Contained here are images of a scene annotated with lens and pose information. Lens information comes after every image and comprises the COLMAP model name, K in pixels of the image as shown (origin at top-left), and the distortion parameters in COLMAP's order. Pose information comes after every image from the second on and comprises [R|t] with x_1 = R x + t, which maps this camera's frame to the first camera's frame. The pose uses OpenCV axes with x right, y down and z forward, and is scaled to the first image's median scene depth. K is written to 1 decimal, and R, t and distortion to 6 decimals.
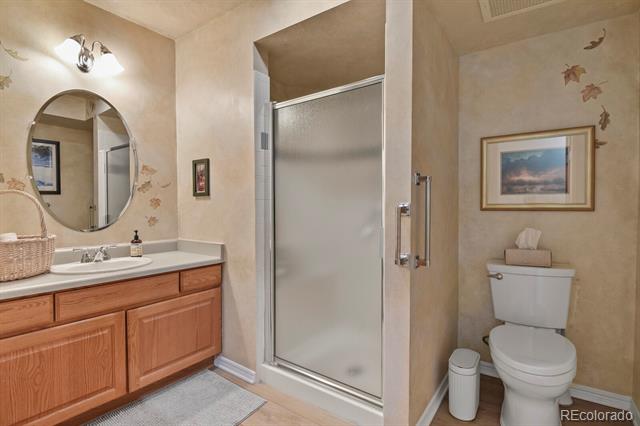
lens RADIAL K [[311.4, 0, 321.8], [0, 311.4, 209.9], [0, 0, 1]] dist [-0.000365, -0.007142]
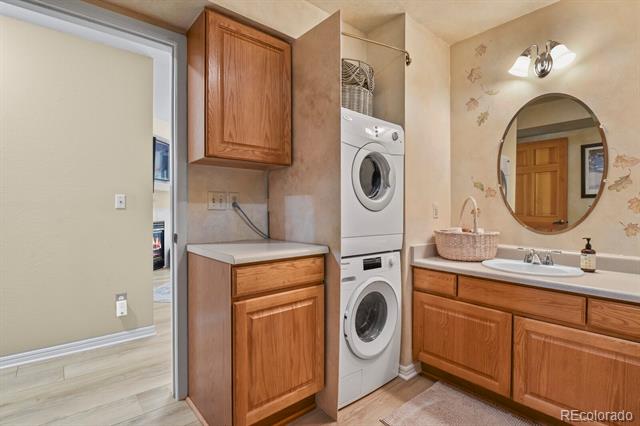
lens RADIAL K [[311.4, 0, 321.8], [0, 311.4, 209.9], [0, 0, 1]] dist [-0.000365, -0.007142]
pose [[-0.239562, 0.002528, -0.970878, 0.423098], [-0.015792, 0.999854, 0.006500, -0.003533], [0.970753, 0.016890, -0.239488, 0.579782]]
